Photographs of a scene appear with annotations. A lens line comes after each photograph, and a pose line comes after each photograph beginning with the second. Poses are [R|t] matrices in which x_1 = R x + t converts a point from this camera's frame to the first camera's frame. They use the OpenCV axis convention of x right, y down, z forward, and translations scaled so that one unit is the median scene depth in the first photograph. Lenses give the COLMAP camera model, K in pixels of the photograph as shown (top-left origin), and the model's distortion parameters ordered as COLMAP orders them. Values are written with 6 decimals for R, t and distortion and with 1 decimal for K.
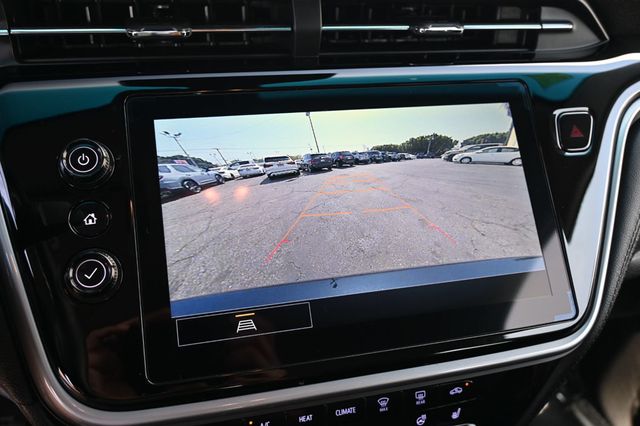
lens RADIAL K [[557.8, 0, 320.0], [0, 557.8, 213.0], [0, 0, 1]] dist [-0.007137, -0.008099]
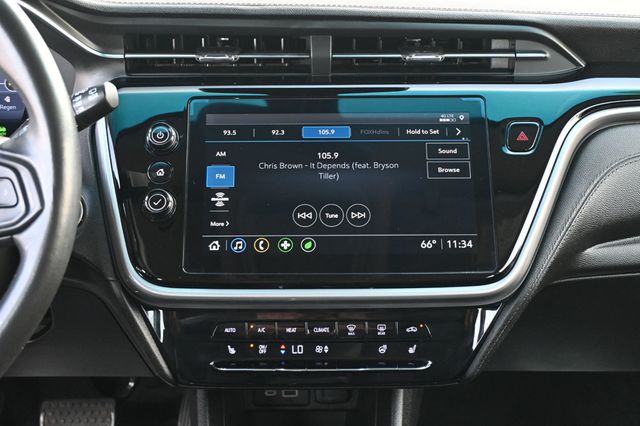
lens RADIAL K [[960.8, 0, 320.0], [0, 960.8, 213.0], [0, 0, 1]] dist [0.027225, -0.001470]
pose [[0.970231, 0.049474, -0.237075, 0.548300], [-0.082789, 0.987693, -0.132696, 0.363815], [0.227592, 0.148373, 0.962386, -1.214564]]
